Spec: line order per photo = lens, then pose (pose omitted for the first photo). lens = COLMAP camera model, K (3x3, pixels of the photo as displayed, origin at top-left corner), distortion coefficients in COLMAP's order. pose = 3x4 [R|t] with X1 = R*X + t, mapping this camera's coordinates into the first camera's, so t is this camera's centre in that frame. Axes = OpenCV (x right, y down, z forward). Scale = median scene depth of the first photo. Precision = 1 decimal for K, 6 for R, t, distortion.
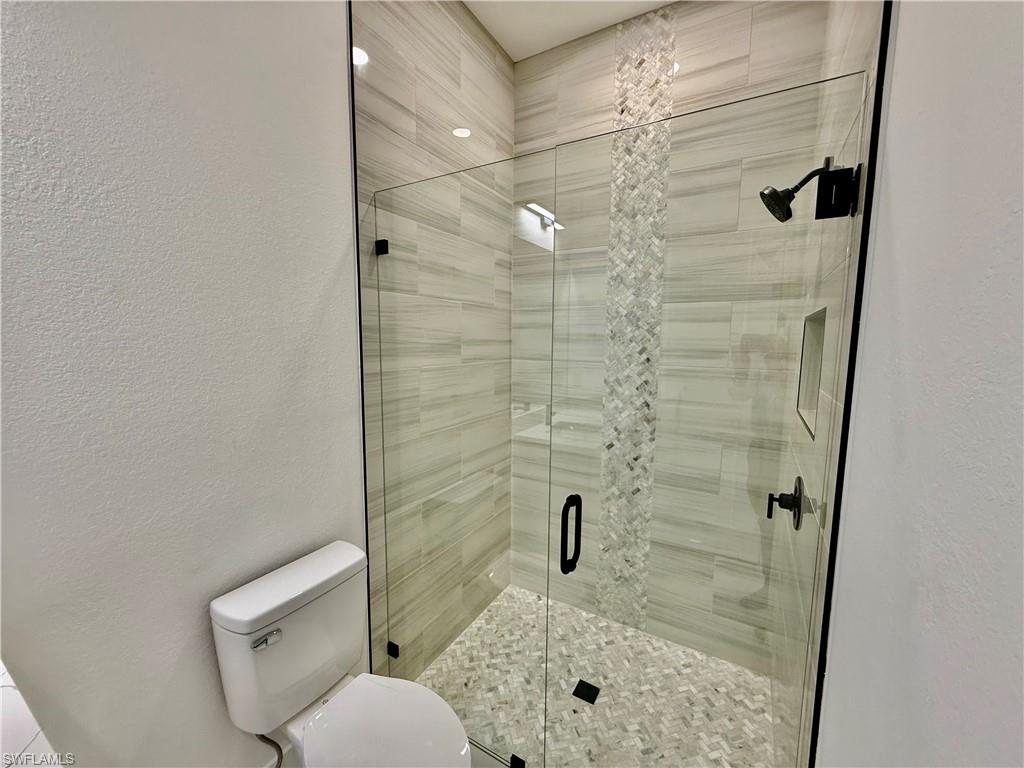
lens RADIAL K [[406.2, 0, 509.3], [0, 406.2, 382.8], [0, 0, 1]] dist [0.000107, 0.000001]
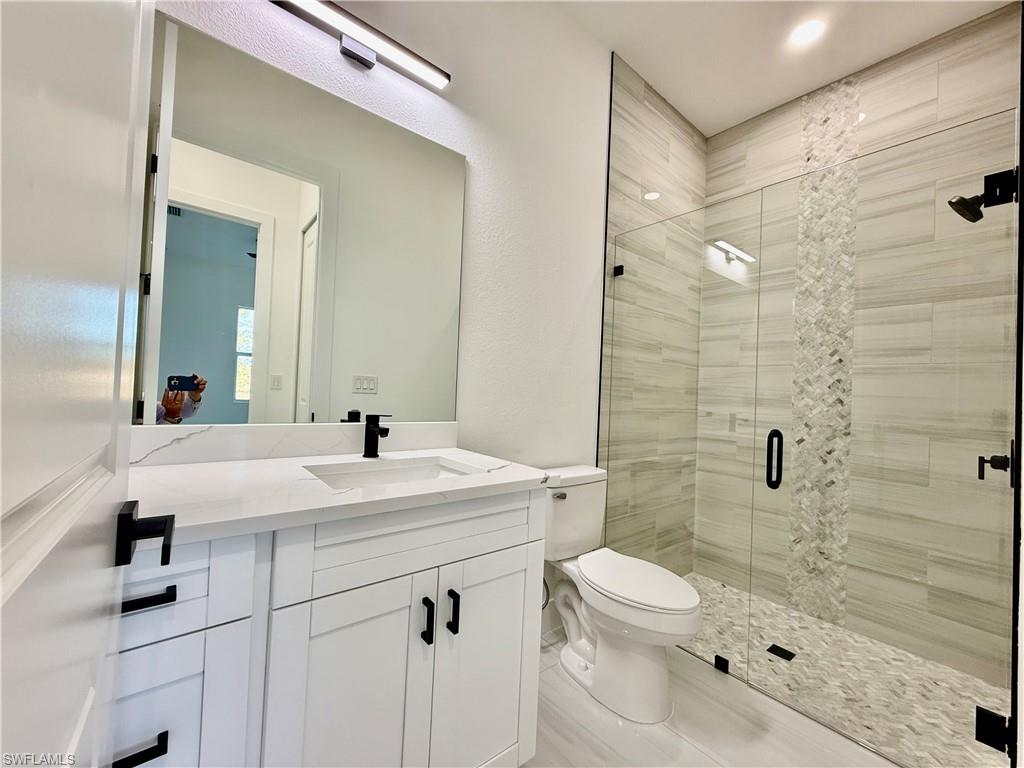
lens RADIAL K [[406.2, 0, 509.3], [0, 406.2, 382.8], [0, 0, 1]] dist [0.000107, 0.000001]
pose [[0.938747, 0.025421, -0.343669, -0.126033], [-0.073695, 0.989013, -0.128146, 0.213813], [0.336636, 0.145624, 0.930307, -0.333025]]
